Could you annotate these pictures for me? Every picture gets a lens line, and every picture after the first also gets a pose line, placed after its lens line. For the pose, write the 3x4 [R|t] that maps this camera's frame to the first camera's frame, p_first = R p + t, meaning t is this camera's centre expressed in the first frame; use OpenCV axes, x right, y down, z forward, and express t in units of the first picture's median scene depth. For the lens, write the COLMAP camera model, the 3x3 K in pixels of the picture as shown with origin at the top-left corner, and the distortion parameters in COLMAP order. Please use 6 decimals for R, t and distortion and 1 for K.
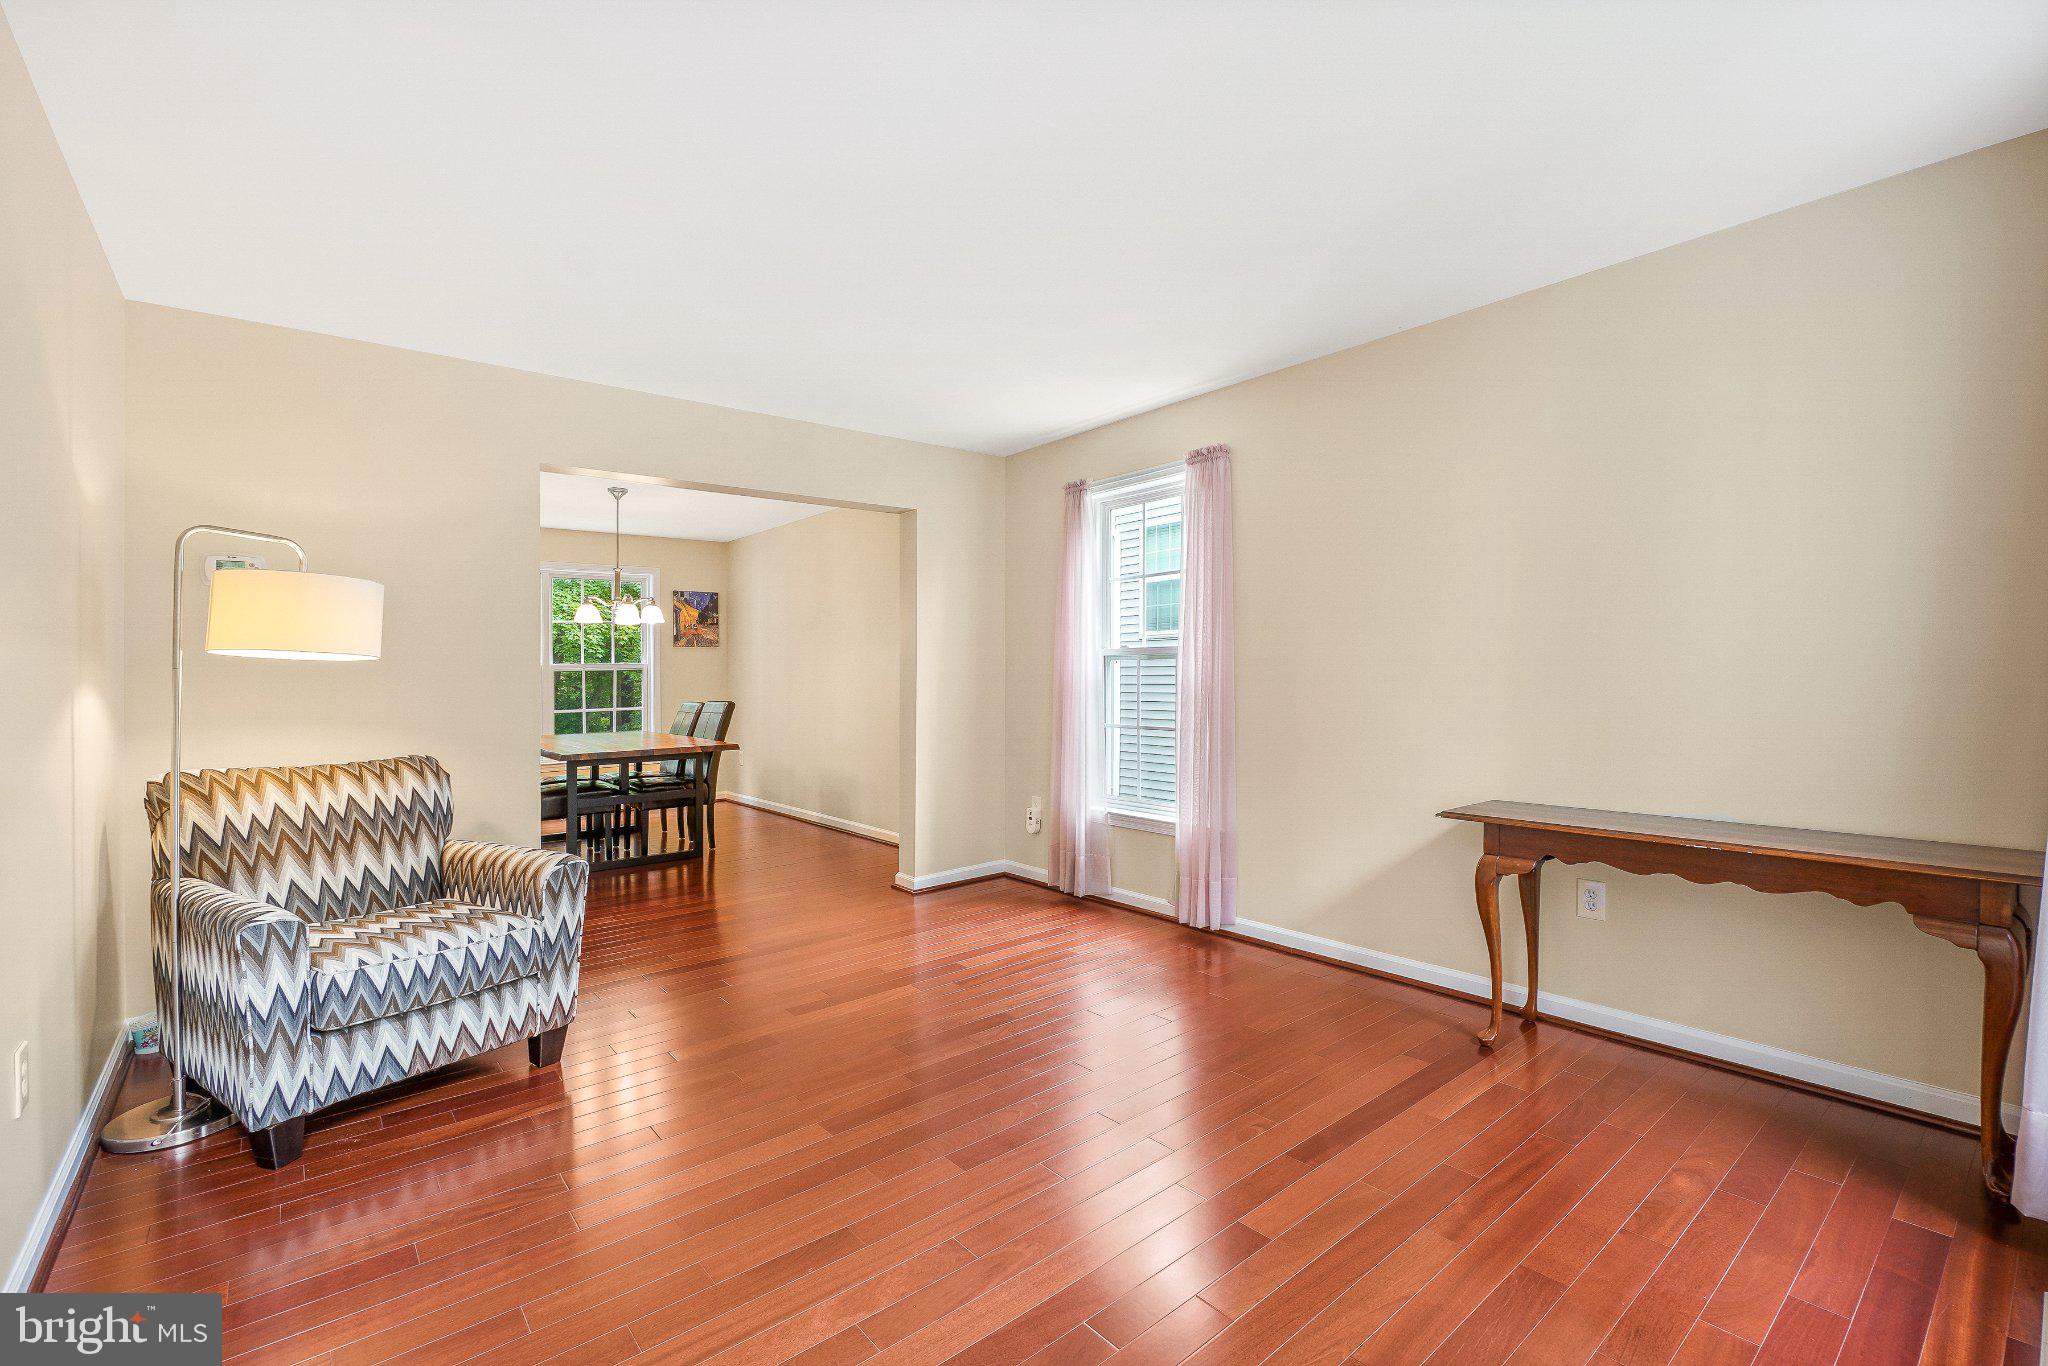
lens RADIAL K [[899.5, 0, 1026.9], [0, 899.5, 666.6], [0, 0, 1]] dist [-0.000603, -0.001211]
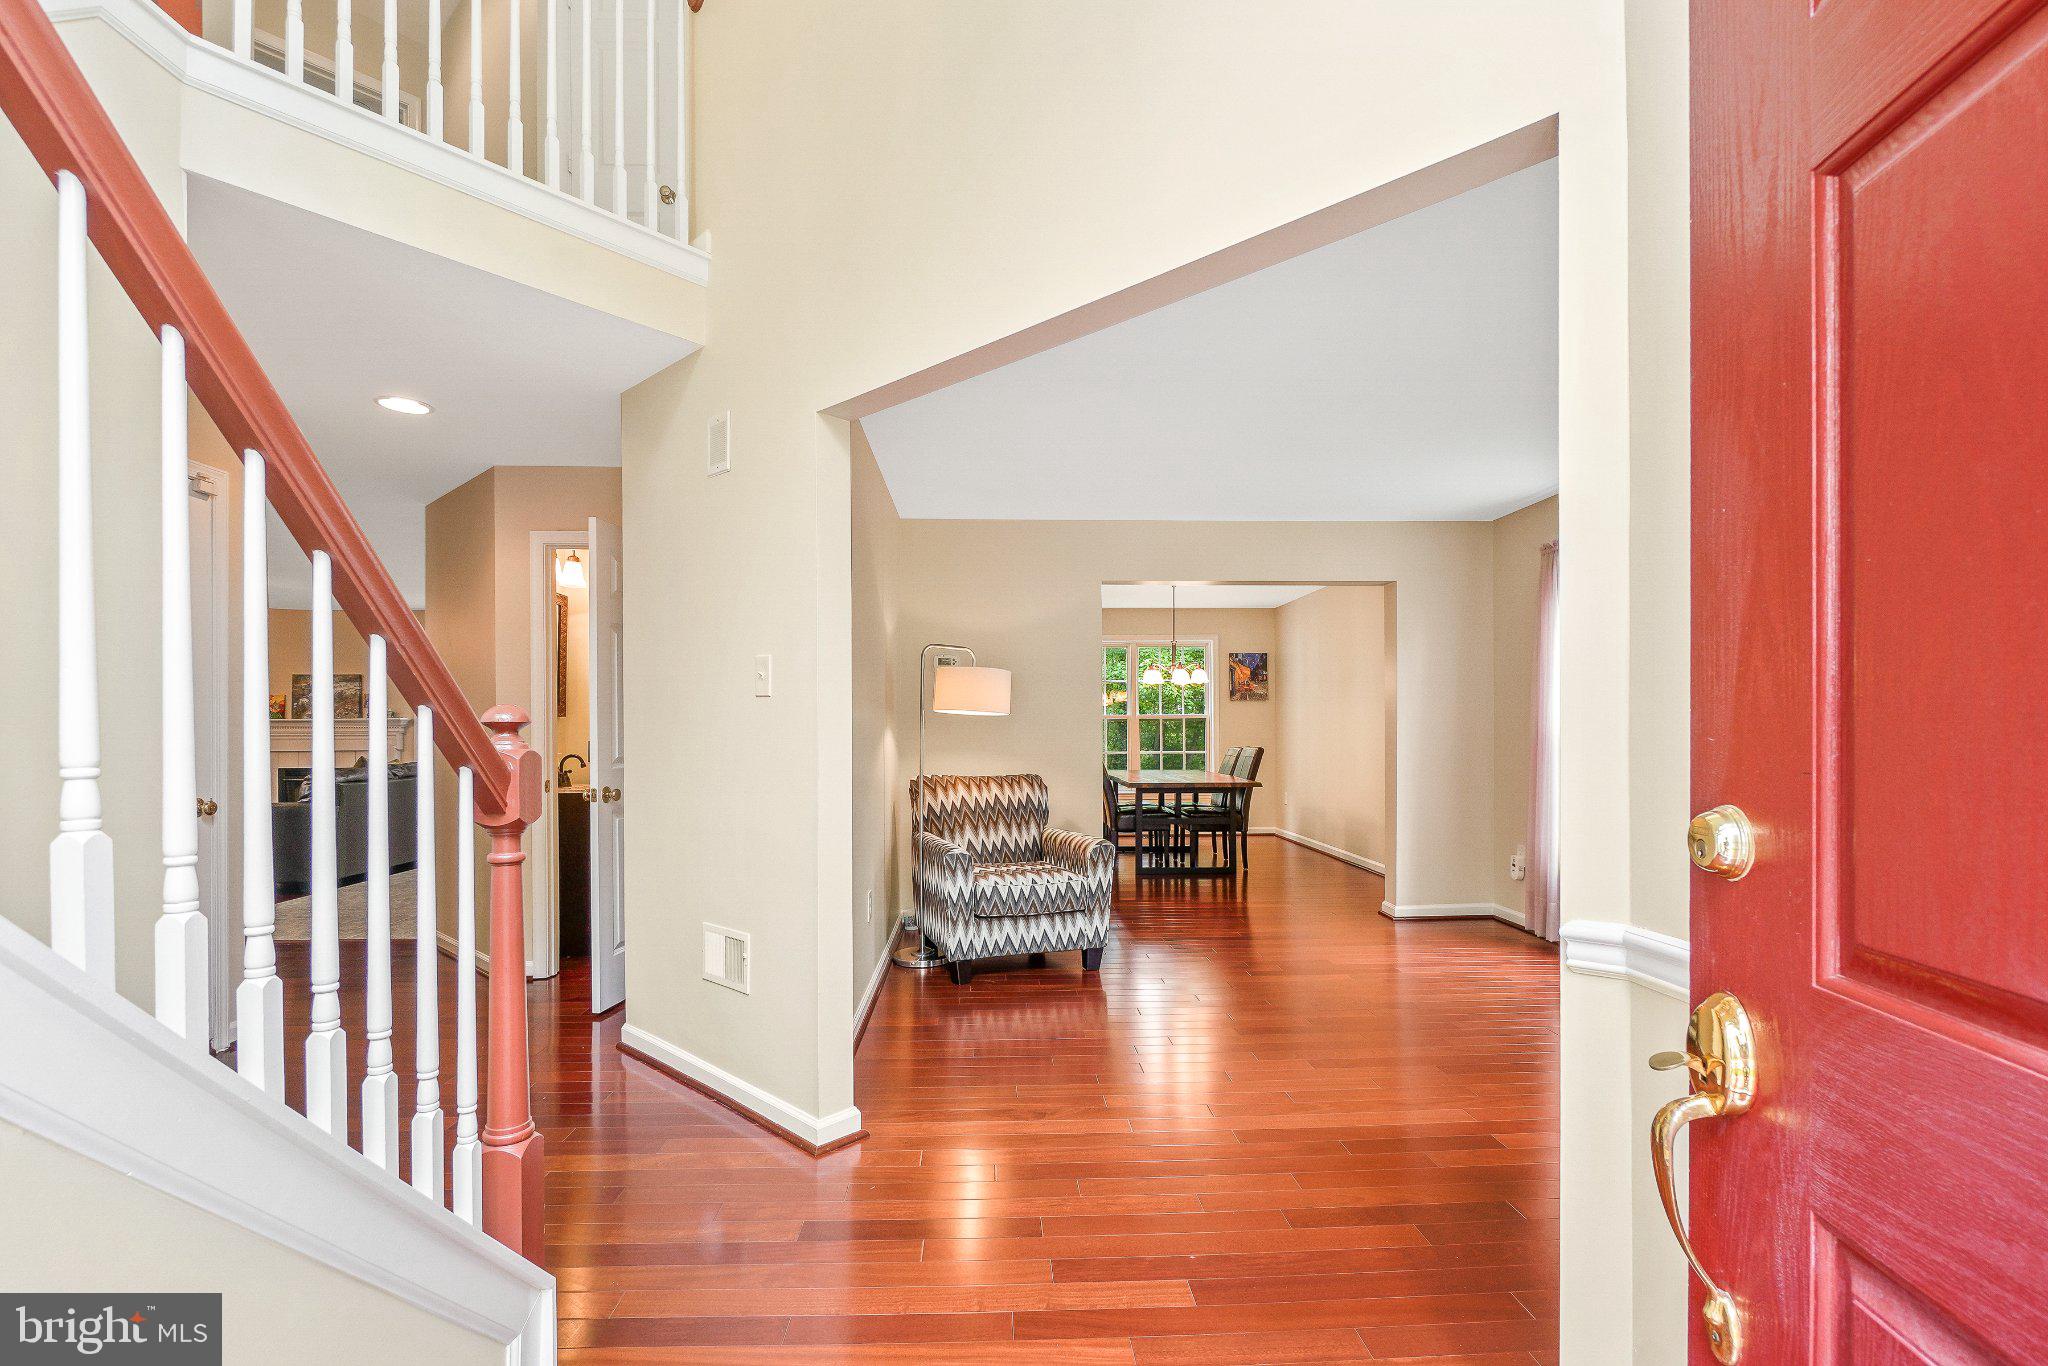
lens RADIAL K [[907.0, 0, 1015.4], [0, 907.0, 725.1], [0, 0, 1]] dist [-0.000711, -0.000384]
pose [[0.792491, 0.011299, -0.609779, 0.335028], [-0.004238, 0.999906, 0.013020, -0.011889], [0.609869, -0.007734, 0.792465, -0.353027]]
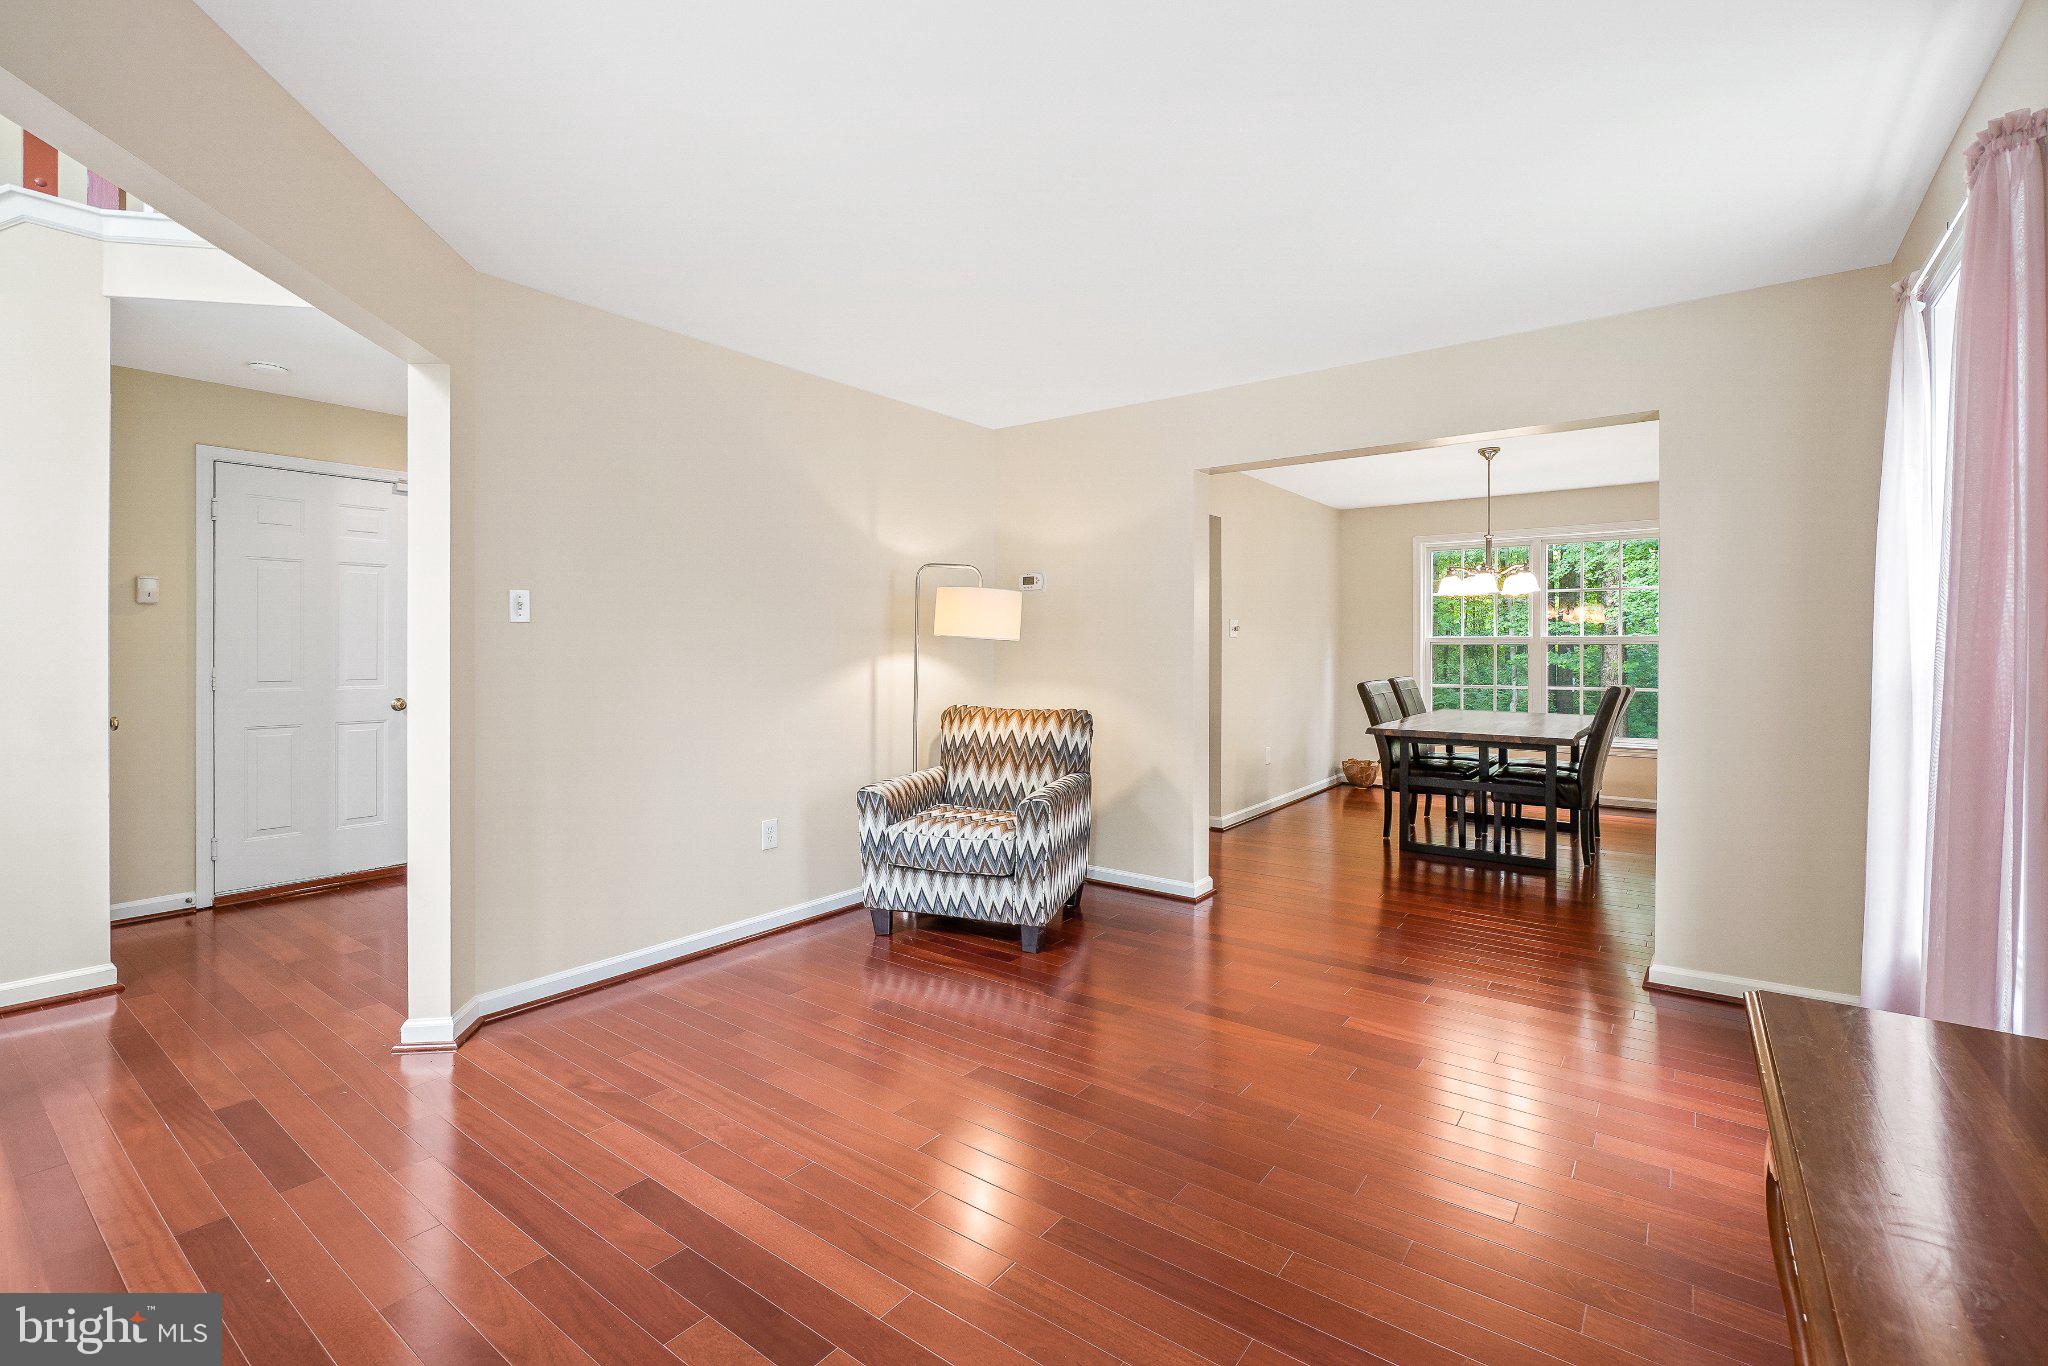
lens RADIAL K [[921.3, 0, 1010.6], [0, 921.3, 656.1], [0, 0, 1]] dist [-0.039066, 0.000427]
pose [[0.235830, 0.020179, -0.971585, 0.734200], [-0.000937, 0.999789, 0.020538, -0.009345], [0.971794, -0.003934, 0.235799, 0.662889]]
